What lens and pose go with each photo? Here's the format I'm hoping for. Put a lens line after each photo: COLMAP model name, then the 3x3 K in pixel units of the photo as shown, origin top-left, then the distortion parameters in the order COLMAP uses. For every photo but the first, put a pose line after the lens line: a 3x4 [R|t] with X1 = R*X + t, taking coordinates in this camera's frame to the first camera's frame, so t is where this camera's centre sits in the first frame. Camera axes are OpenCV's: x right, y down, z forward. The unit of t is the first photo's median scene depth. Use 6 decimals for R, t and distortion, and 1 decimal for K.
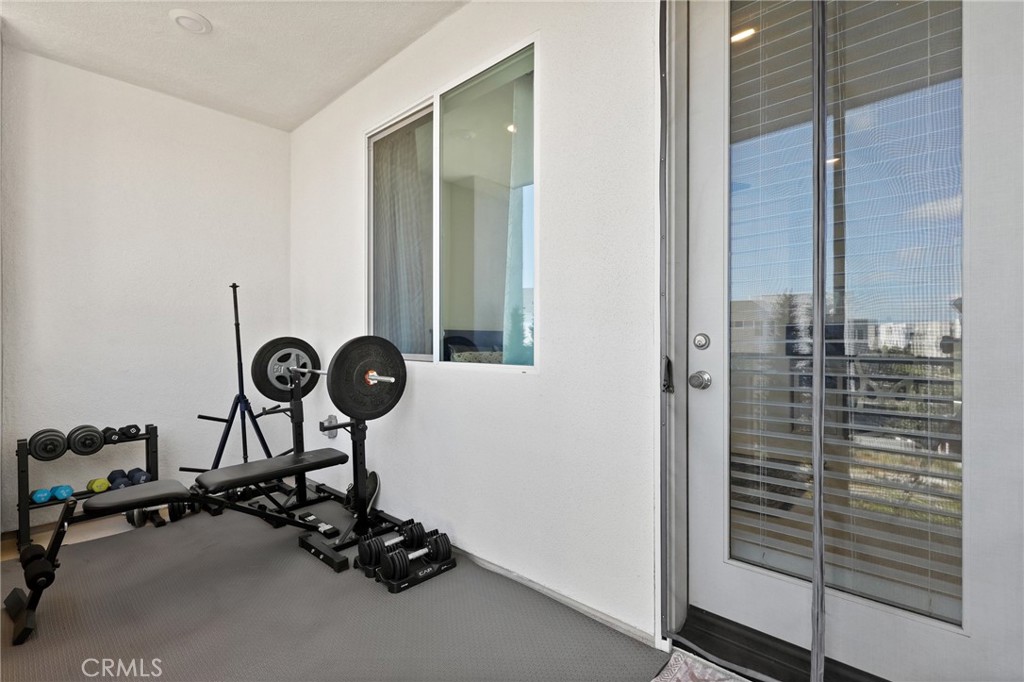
lens RADIAL K [[487.3, 0, 514.1], [0, 487.3, 347.8], [0, 0, 1]] dist [-0.001669, -0.000595]
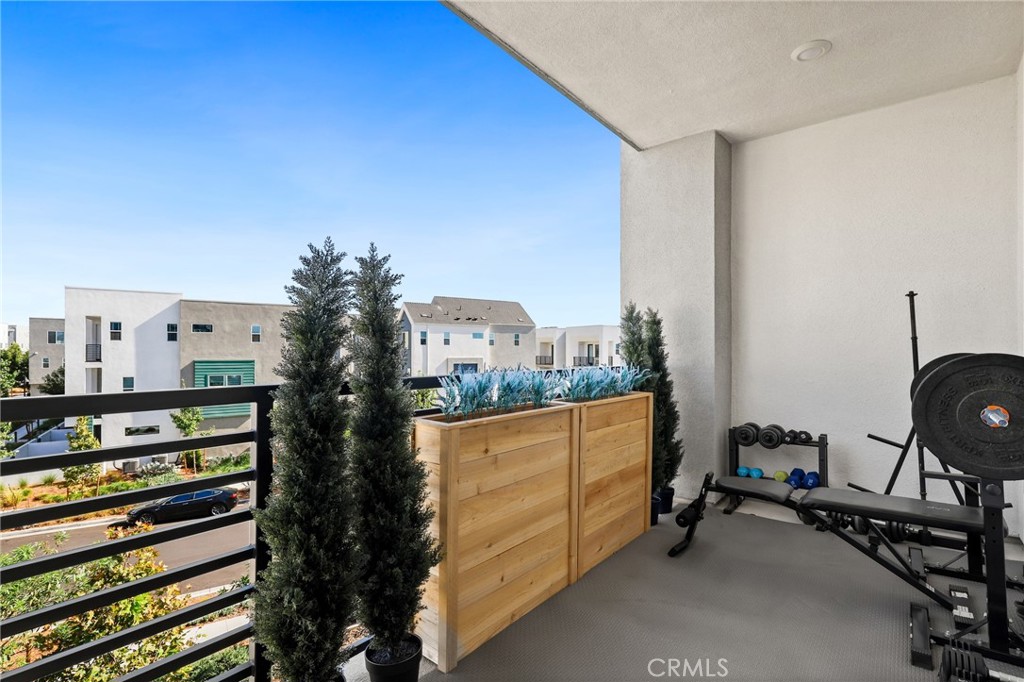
lens RADIAL K [[486.8, 0, 510.3], [0, 486.8, 352.5], [0, 0, 1]] dist [0.001268, 0.000052]
pose [[0.077637, 0.006027, -0.996963, 0.267098], [-0.018559, 0.999817, 0.004599, -0.013951], [0.996809, 0.018145, 0.077735, 0.234579]]
